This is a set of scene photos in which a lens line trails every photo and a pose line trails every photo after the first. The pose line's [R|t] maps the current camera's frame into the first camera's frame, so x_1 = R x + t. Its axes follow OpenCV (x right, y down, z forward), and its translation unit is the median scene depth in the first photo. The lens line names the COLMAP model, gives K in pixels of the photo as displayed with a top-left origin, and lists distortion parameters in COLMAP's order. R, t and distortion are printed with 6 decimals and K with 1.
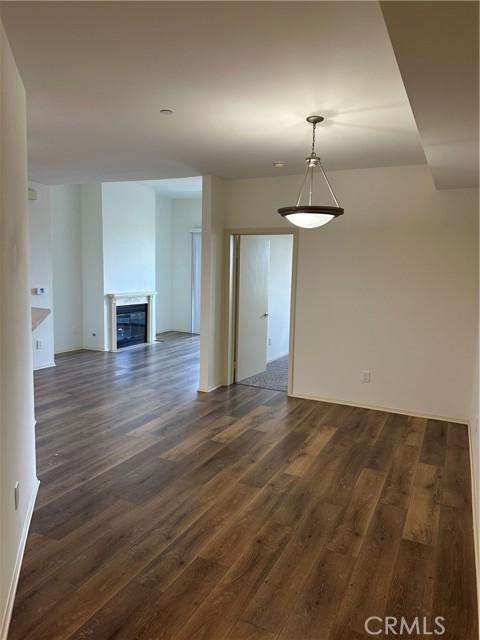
lens RADIAL K [[450.1, 0, 244.2], [0, 450.1, 315.9], [0, 0, 1]] dist [0.025112, -0.021833]
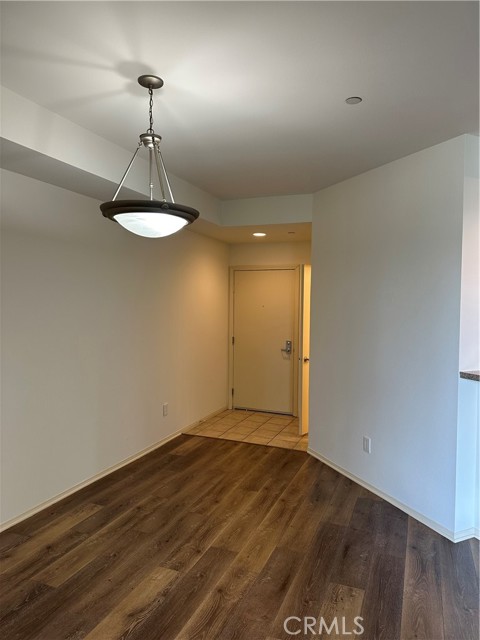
lens RADIAL K [[450.1, 0, 239.0], [0, 450.1, 319.7], [0, 0, 1]] dist [0.025112, -0.021833]
pose [[-0.997787, -0.036763, -0.055405, 0.054523], [-0.043916, 0.990011, 0.133976, -0.200747], [0.049926, 0.136113, -0.989434, 2.014143]]
